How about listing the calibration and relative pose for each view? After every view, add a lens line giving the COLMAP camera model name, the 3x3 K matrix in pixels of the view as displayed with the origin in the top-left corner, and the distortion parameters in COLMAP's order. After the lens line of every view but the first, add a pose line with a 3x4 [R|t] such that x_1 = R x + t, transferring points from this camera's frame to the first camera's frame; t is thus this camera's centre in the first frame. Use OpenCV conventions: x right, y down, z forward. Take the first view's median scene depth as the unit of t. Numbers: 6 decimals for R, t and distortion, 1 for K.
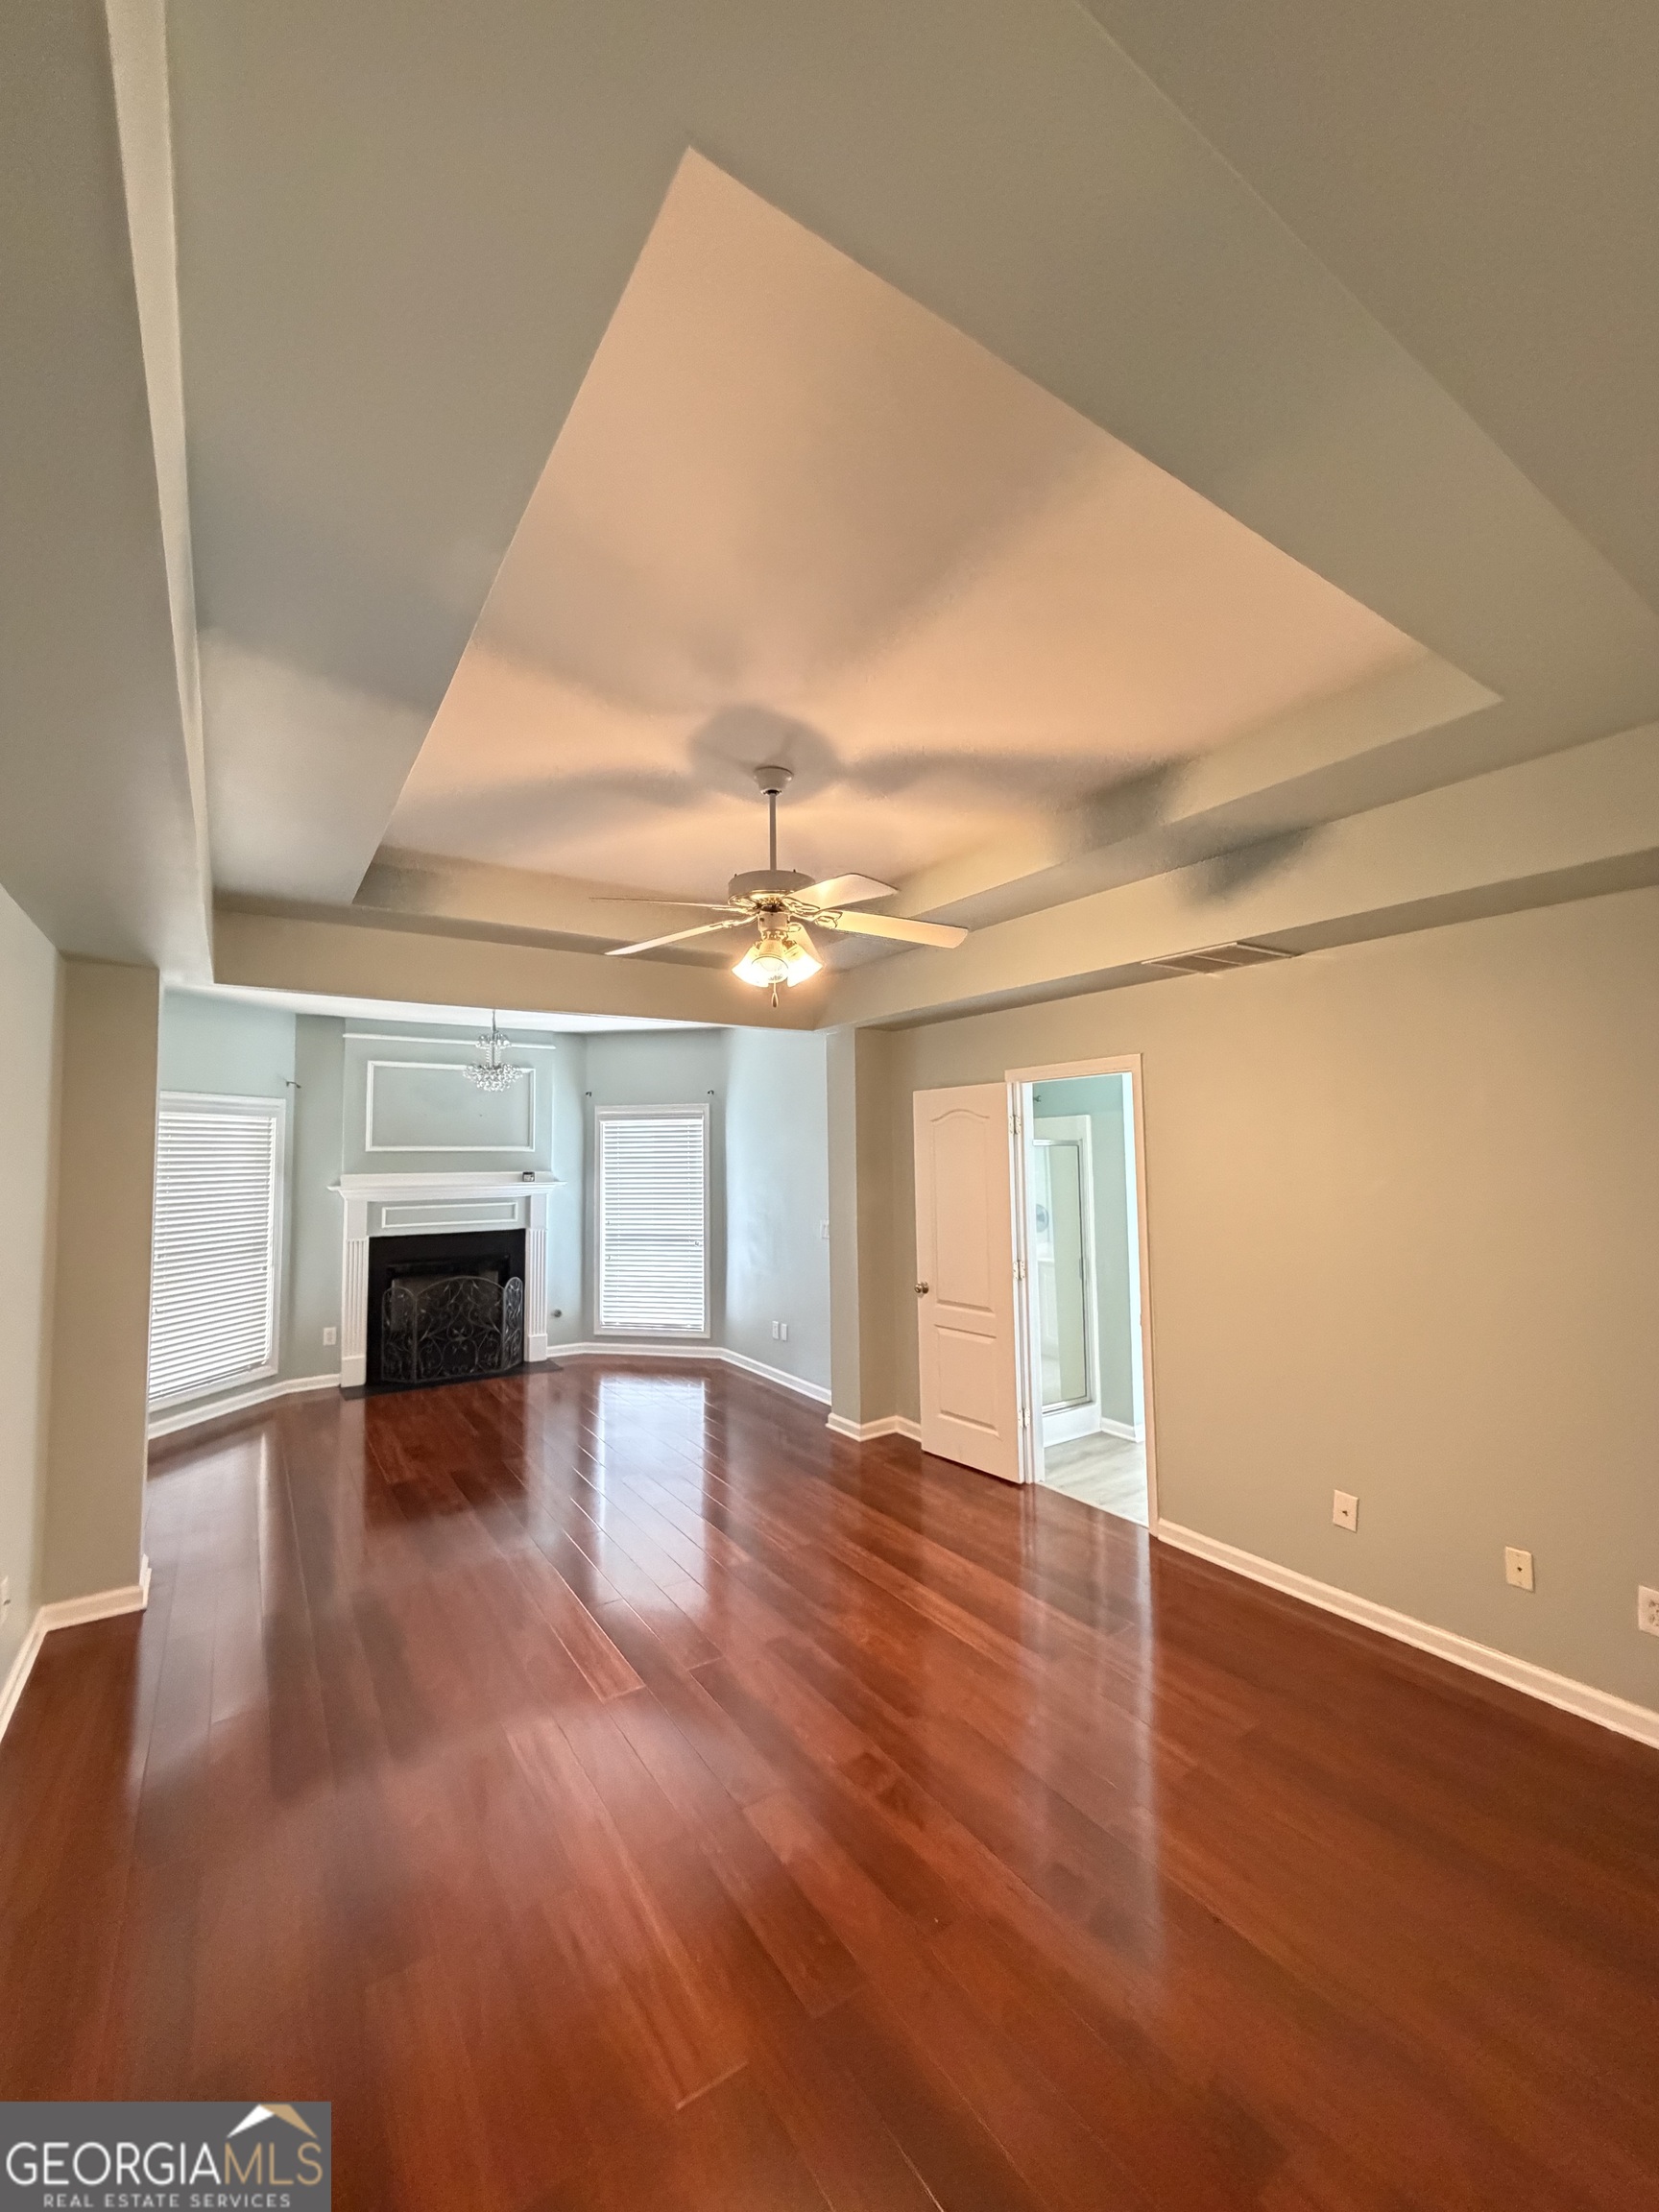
lens RADIAL K [[878.6, 0, 828.3], [0, 878.6, 1098.4], [0, 0, 1]] dist [-0.000315, -0.000201]
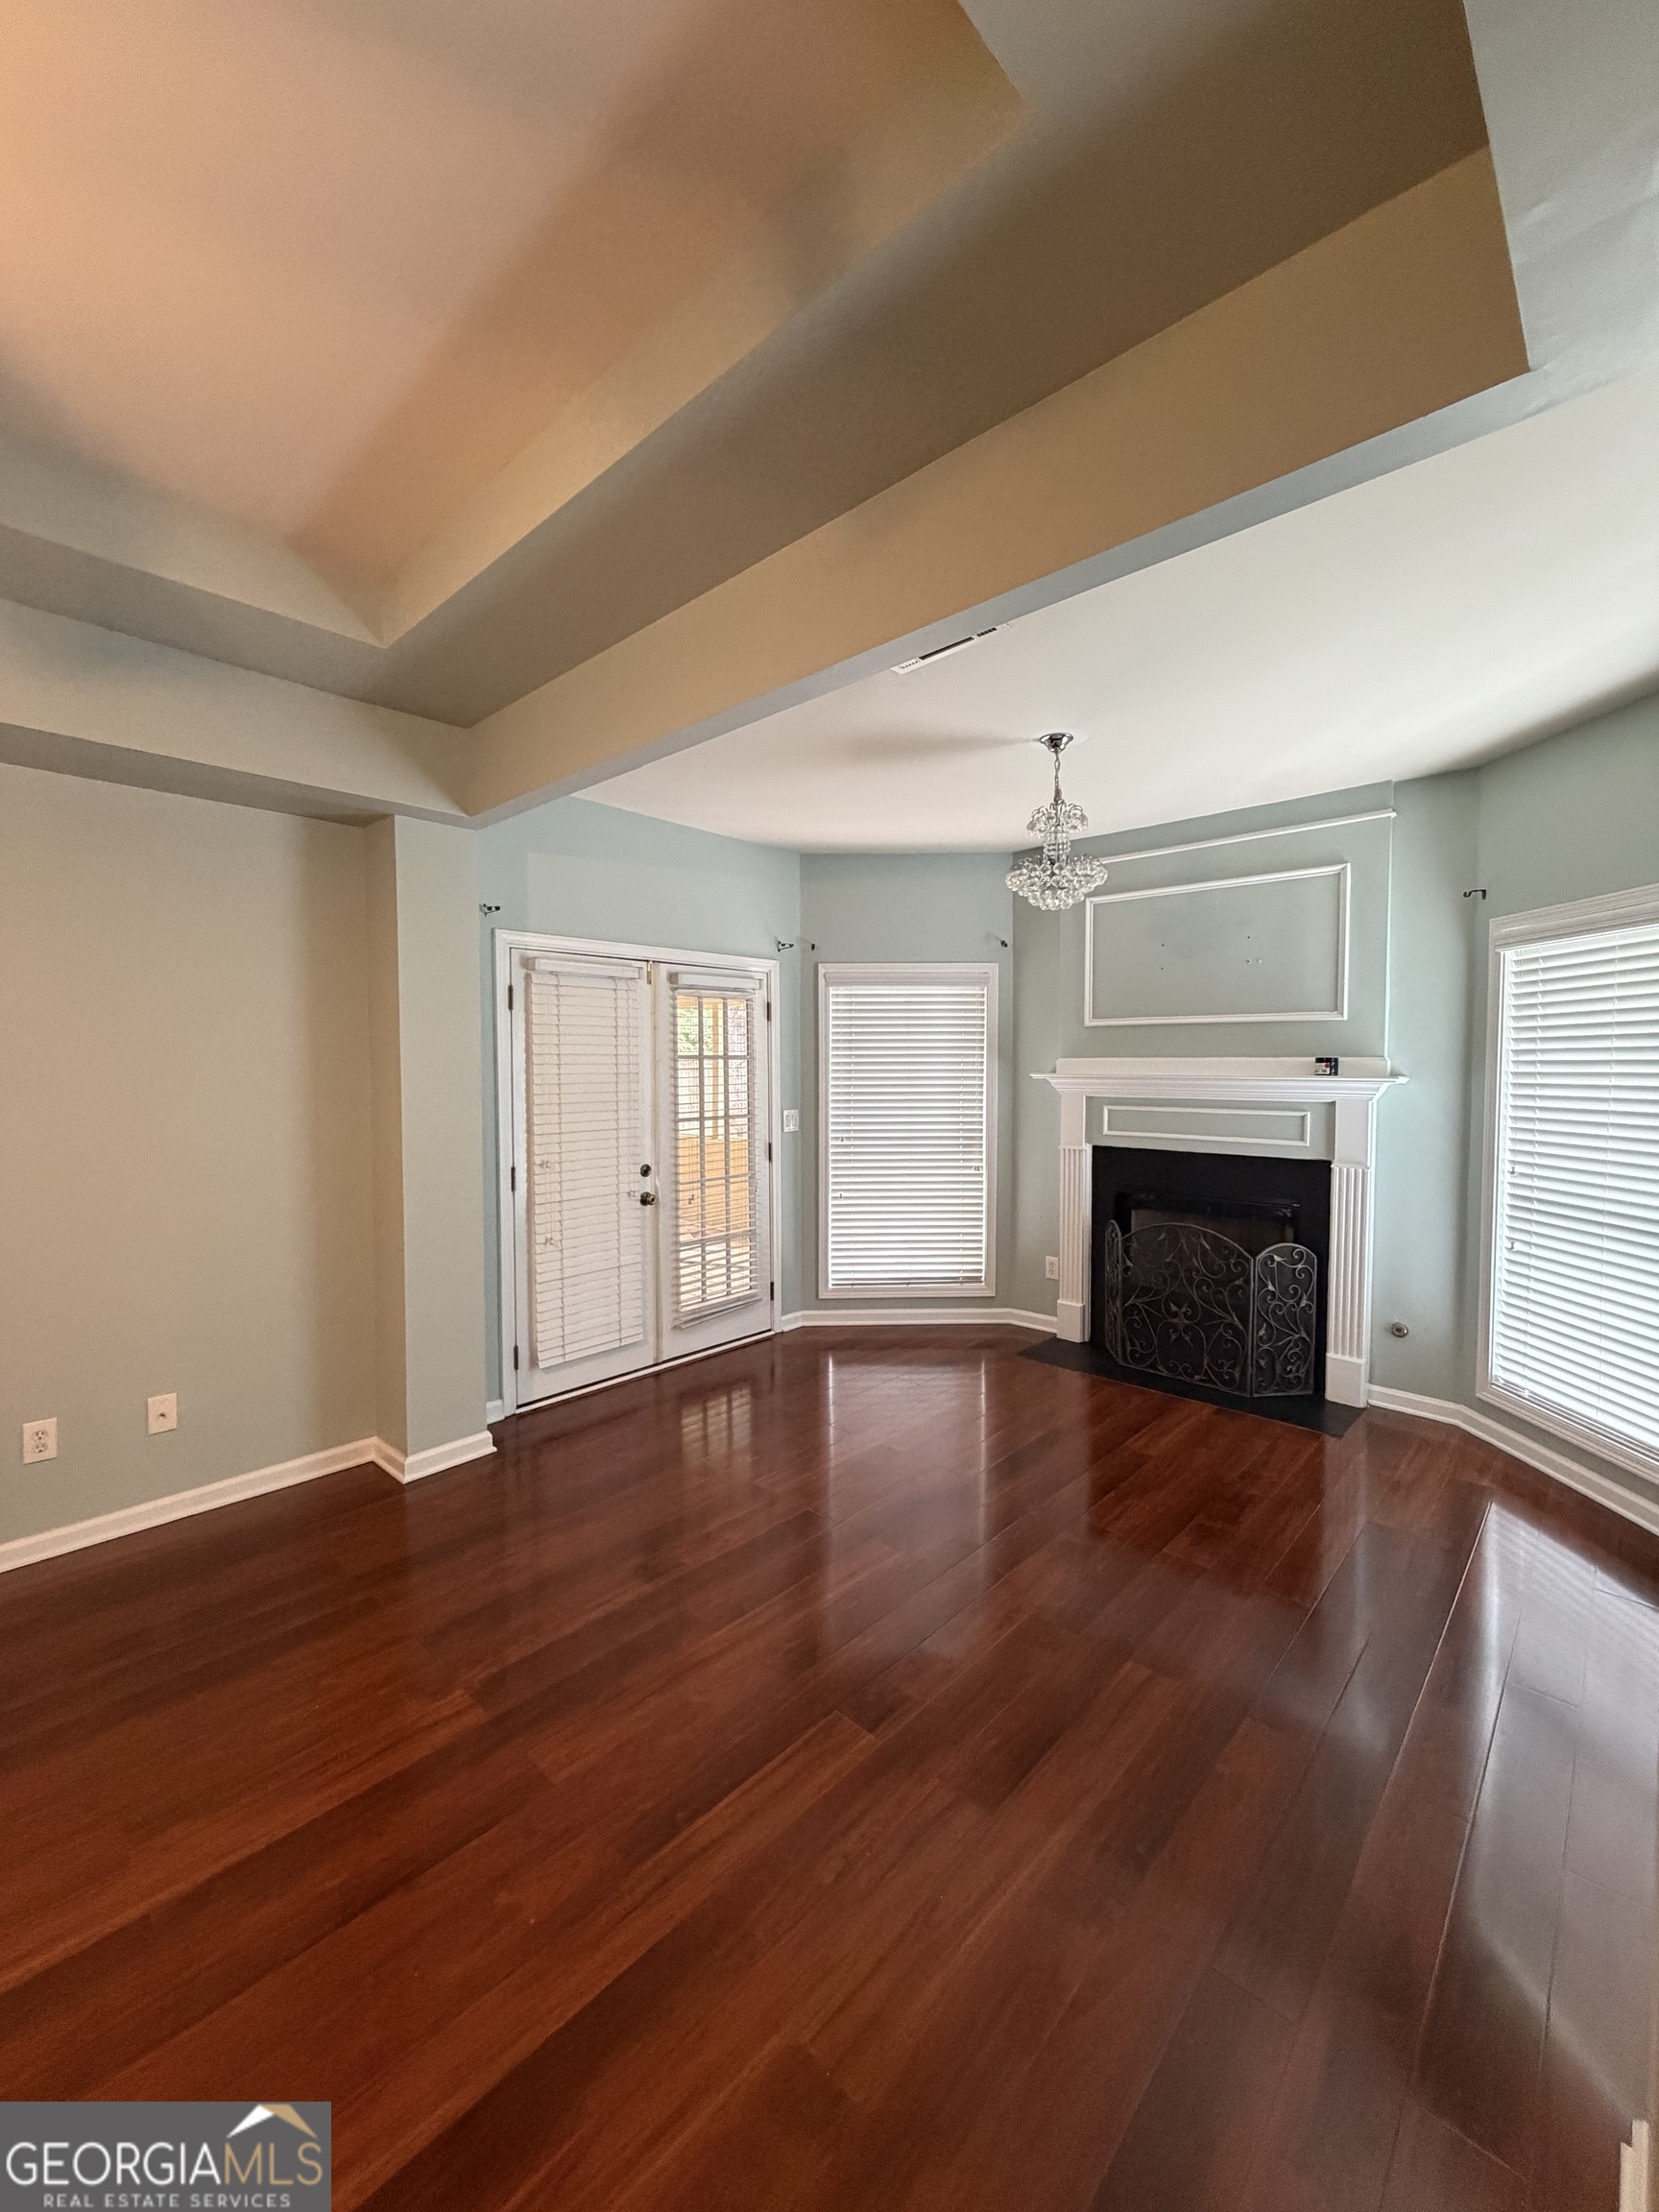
lens RADIAL K [[878.6, 0, 828.3], [0, 878.6, 1098.4], [0, 0, 1]] dist [-0.000315, -0.000201]
pose [[0.227585, 0.050048, -0.972471, 0.123598], [0.064595, 0.995703, 0.066361, 0.055812], [0.971613, -0.077920, 0.223374, 0.612393]]
